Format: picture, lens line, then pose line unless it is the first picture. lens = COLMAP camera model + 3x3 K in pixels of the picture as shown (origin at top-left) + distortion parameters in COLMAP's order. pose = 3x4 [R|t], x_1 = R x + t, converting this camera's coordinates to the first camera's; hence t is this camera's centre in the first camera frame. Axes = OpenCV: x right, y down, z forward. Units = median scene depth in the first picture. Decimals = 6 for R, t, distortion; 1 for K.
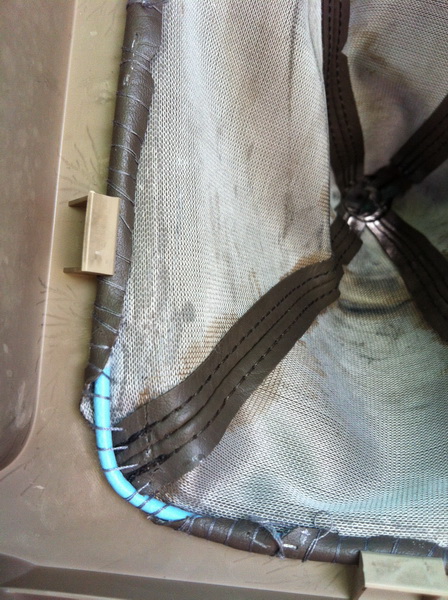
lens RADIAL K [[617.5, 0, 224.0], [0, 617.5, 300.0], [0, 0, 1]] dist [0.121479, -0.382319]
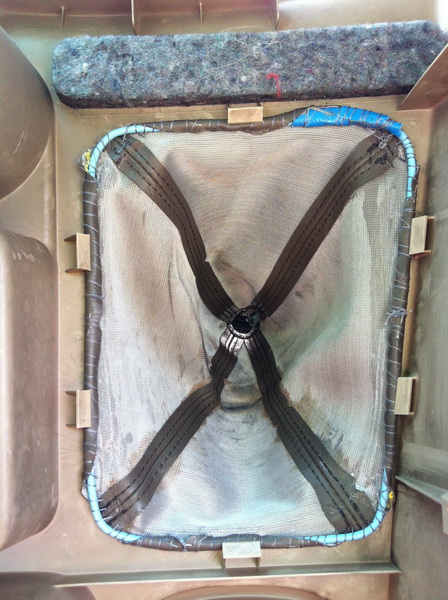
lens RADIAL K [[617.5, 0, 224.0], [0, 617.5, 300.0], [0, 0, 1]] dist [0.121479, -0.382319]
pose [[0.990555, -0.113451, 0.076999, 0.150078], [0.118872, 0.990446, -0.069900, -0.256797], [-0.068333, 0.078393, 0.994578, -1.133463]]
